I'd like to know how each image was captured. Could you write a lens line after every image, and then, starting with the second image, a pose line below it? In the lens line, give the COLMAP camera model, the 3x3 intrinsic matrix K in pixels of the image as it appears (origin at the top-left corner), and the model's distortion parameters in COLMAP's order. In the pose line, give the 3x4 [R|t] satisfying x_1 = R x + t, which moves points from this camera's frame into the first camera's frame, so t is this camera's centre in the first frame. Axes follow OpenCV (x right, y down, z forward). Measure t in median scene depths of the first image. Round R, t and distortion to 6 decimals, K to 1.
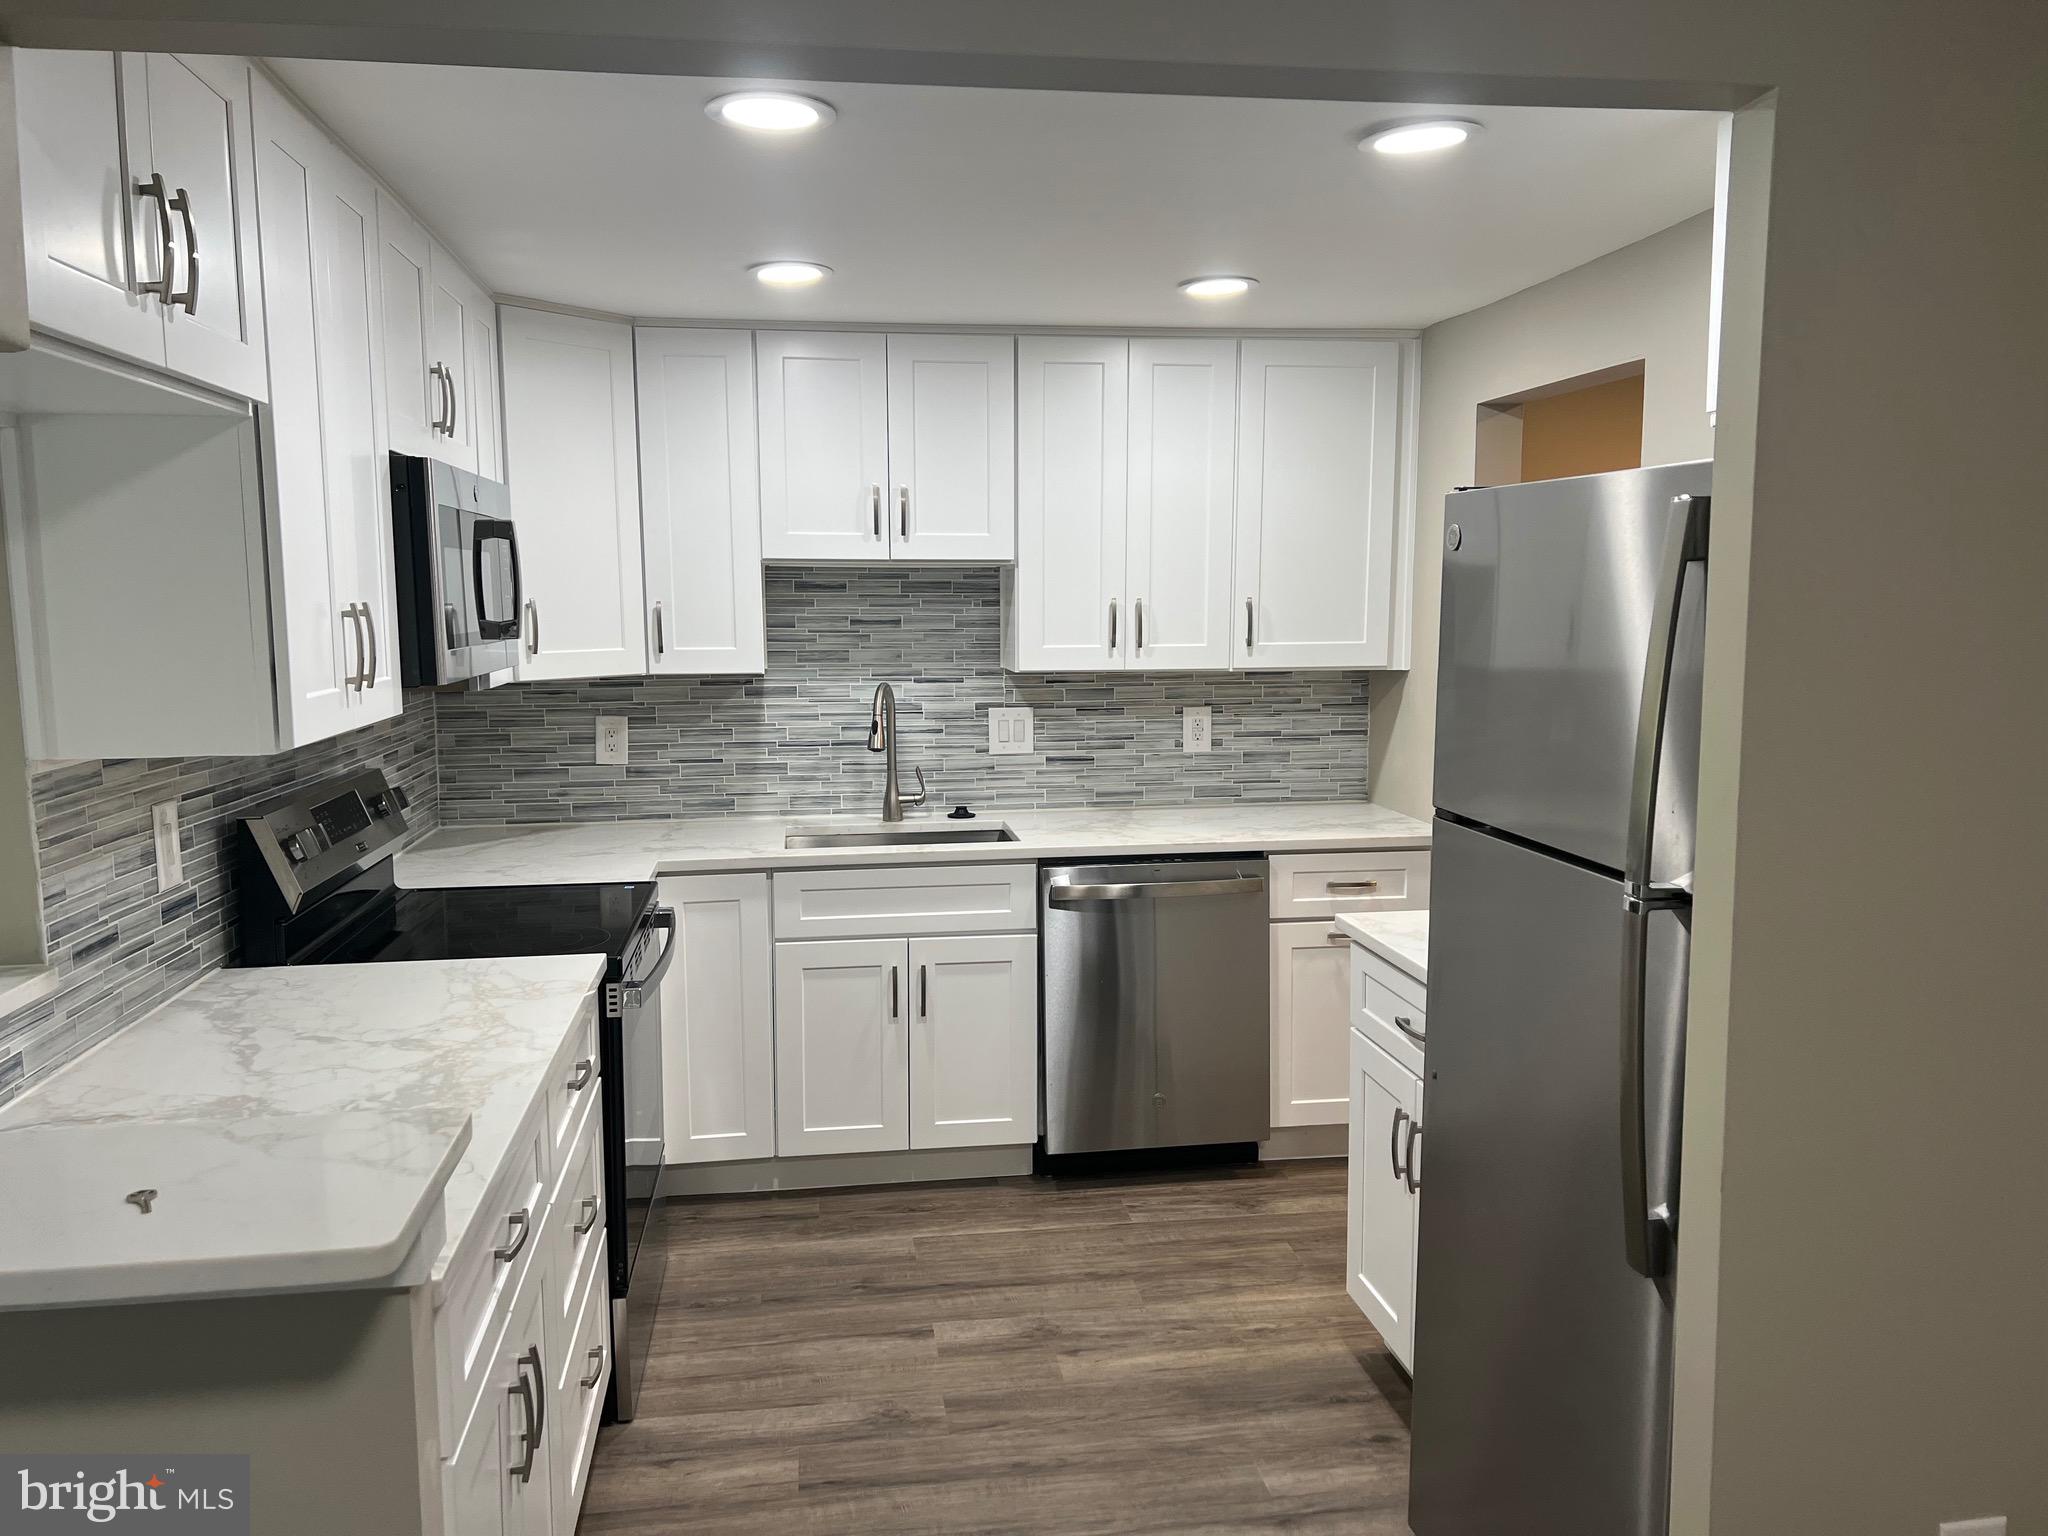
lens RADIAL K [[1558.0, 0, 1028.5], [0, 1558.0, 778.4], [0, 0, 1]] dist [-0.000940, 0.000506]
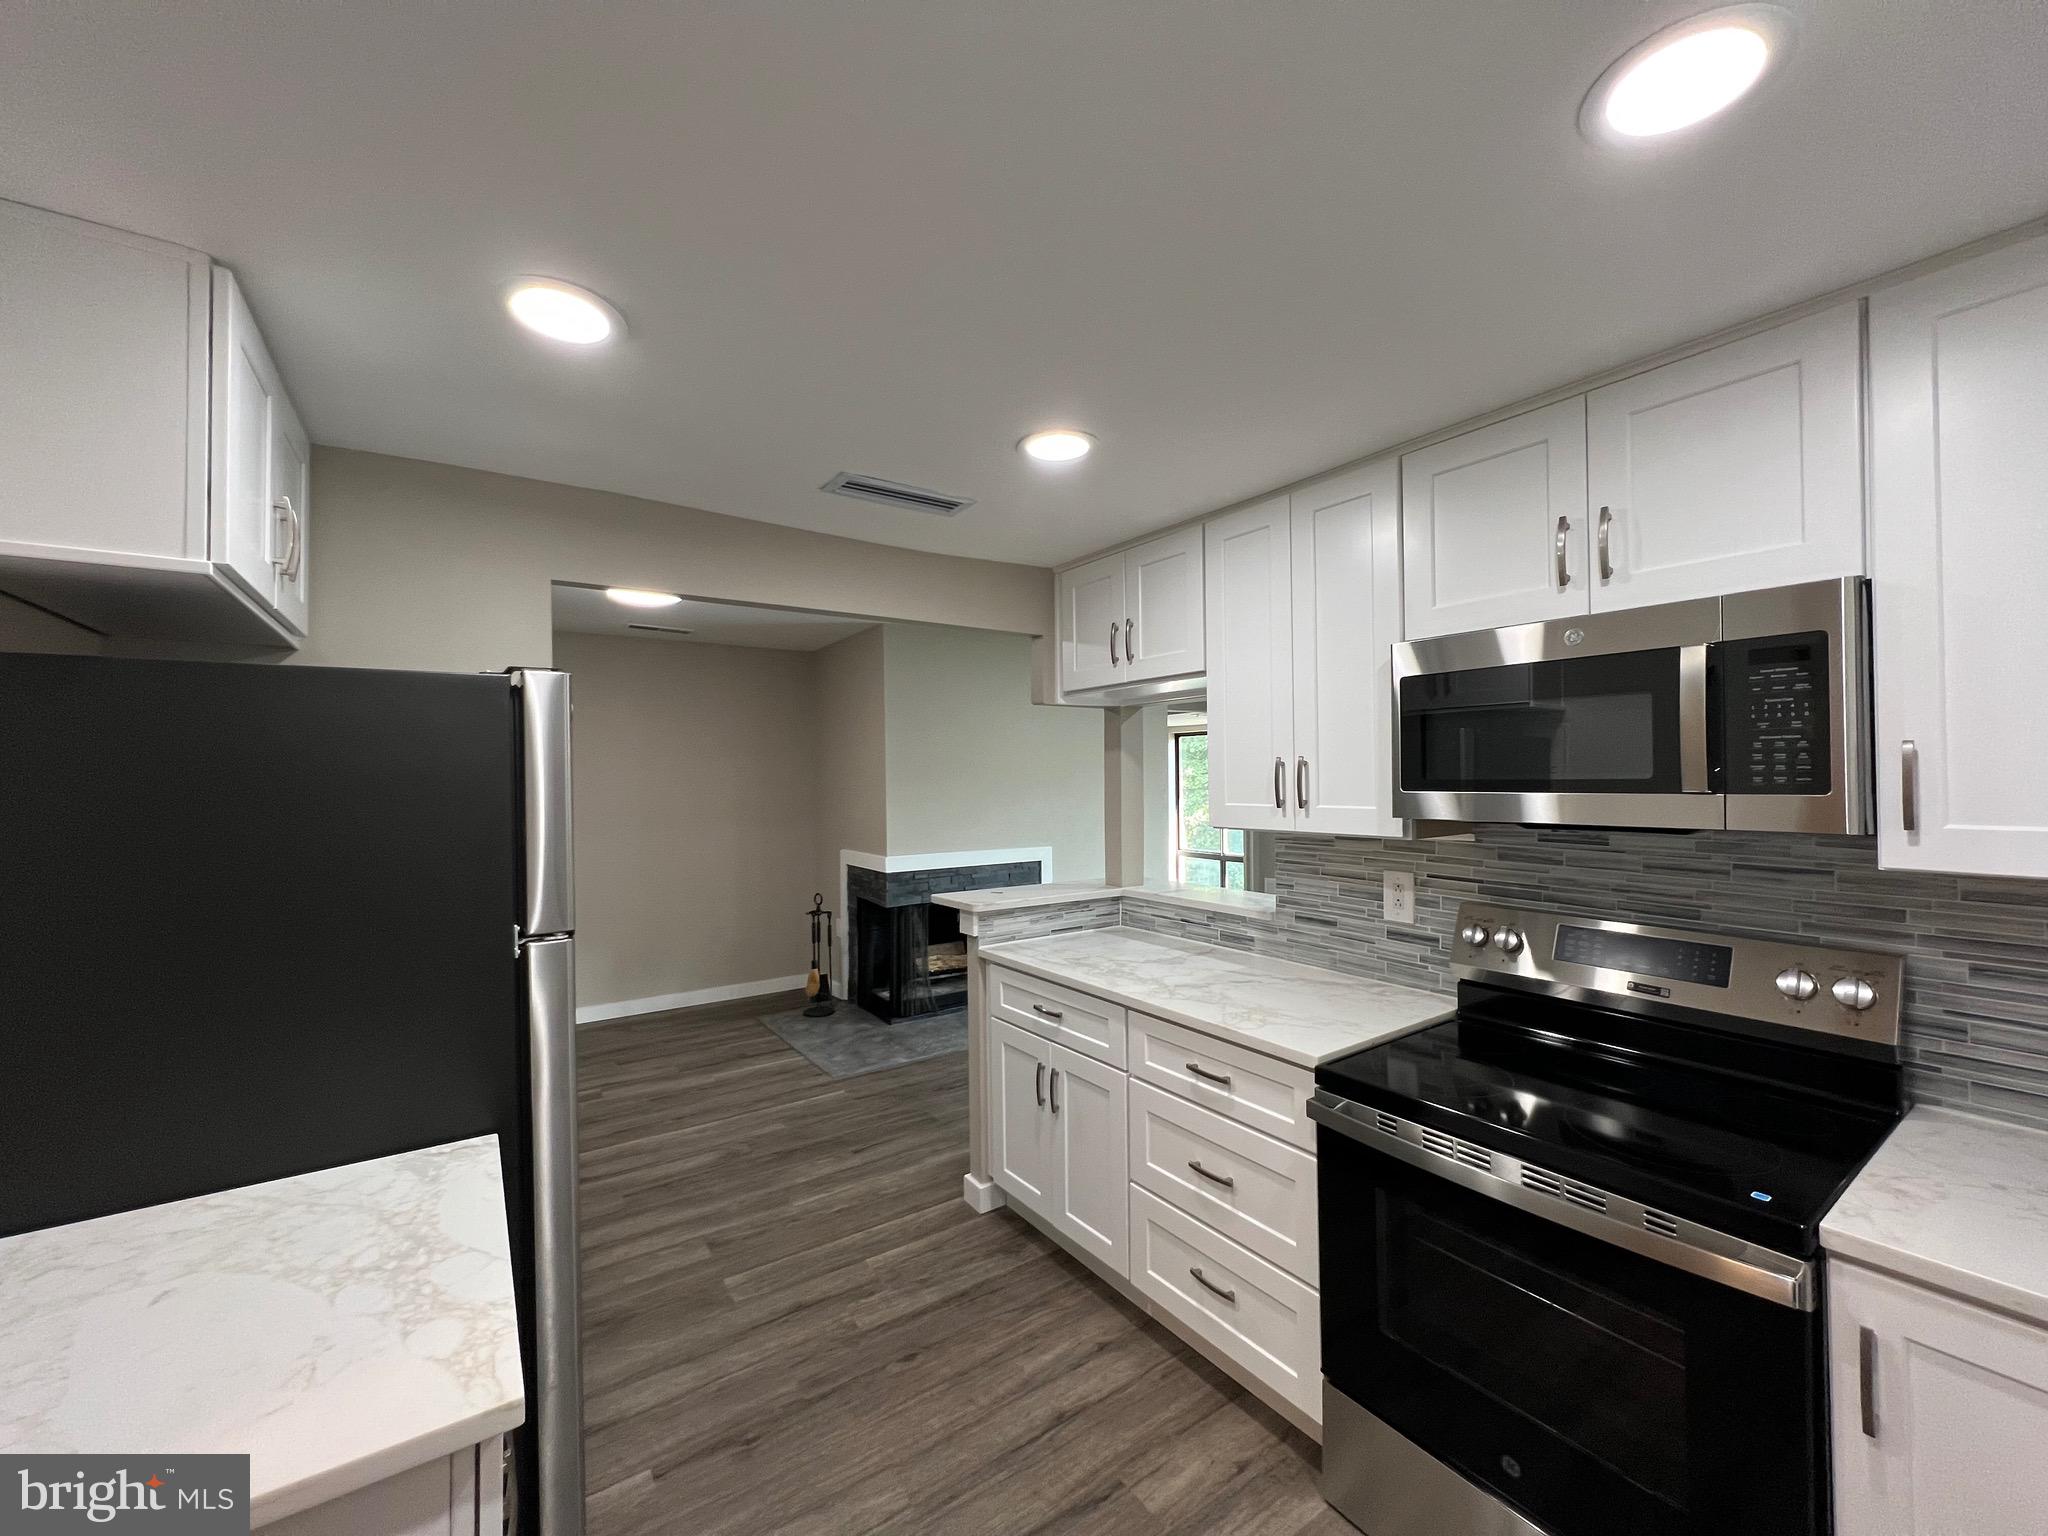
lens RADIAL K [[813.3, 0, 1022.7], [0, 813.3, 770.8], [0, 0, 1]] dist [-0.003386, 0.000398]
pose [[-0.898165, 0.010712, -0.439529, 0.199647], [-0.038313, 0.993993, 0.102516, -0.161321], [0.437987, 0.108915, -0.892359, 1.513269]]
